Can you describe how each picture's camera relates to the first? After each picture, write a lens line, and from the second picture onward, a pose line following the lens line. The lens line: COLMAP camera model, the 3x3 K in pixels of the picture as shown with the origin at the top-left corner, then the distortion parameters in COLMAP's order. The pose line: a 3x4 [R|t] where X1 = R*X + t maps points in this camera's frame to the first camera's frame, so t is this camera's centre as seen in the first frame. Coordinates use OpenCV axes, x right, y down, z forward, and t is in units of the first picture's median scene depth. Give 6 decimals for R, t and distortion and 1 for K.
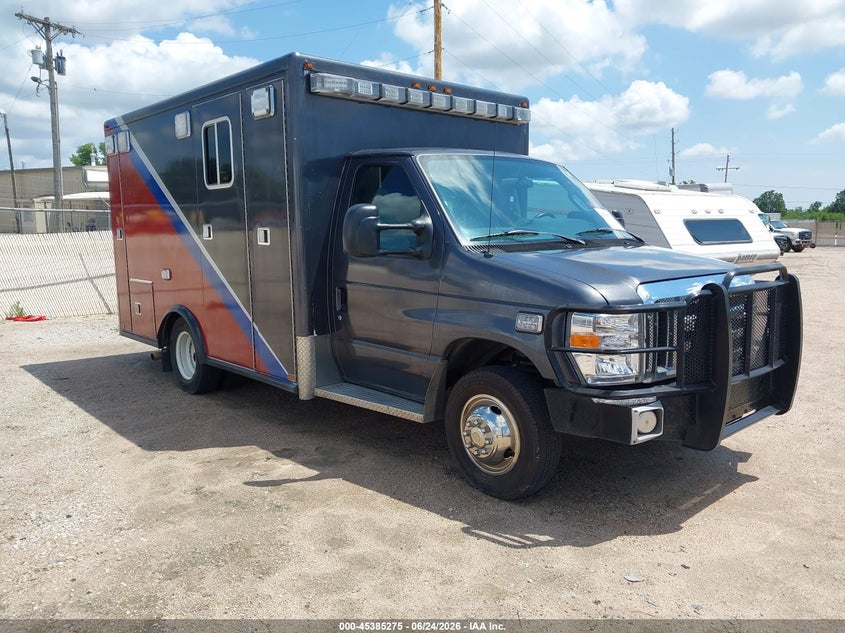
lens RADIAL K [[661.6, 0, 422.5], [0, 661.6, 316.5], [0, 0, 1]] dist [0.006586, 0.000341]
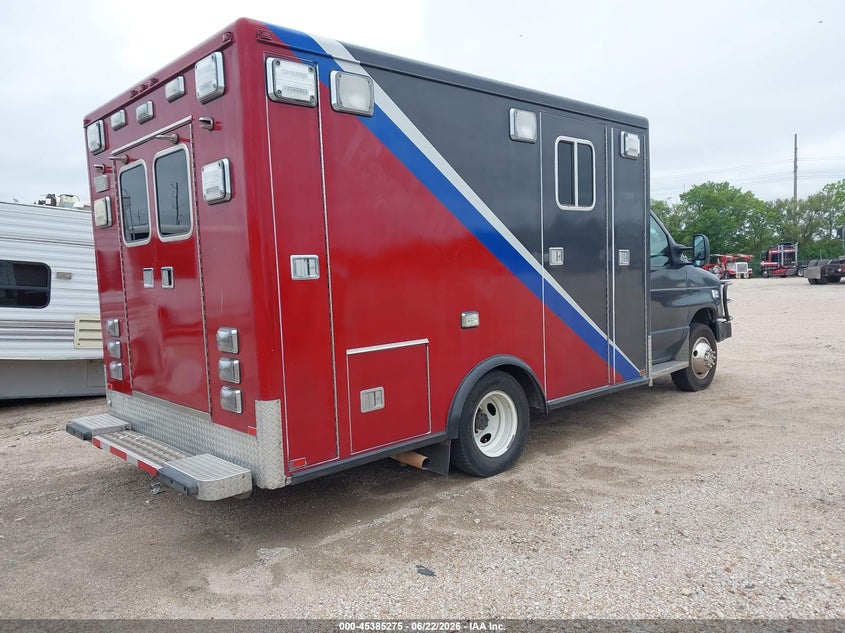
lens RADIAL K [[661.6, 0, 422.5], [0, 661.6, 316.5], [0, 0, 1]] dist [0.006586, 0.000341]
pose [[-0.007613, -0.062315, 0.998027, -1.242308], [0.168995, 0.983620, 0.062705, -0.136536], [-0.985587, 0.169139, 0.003043, 1.215144]]
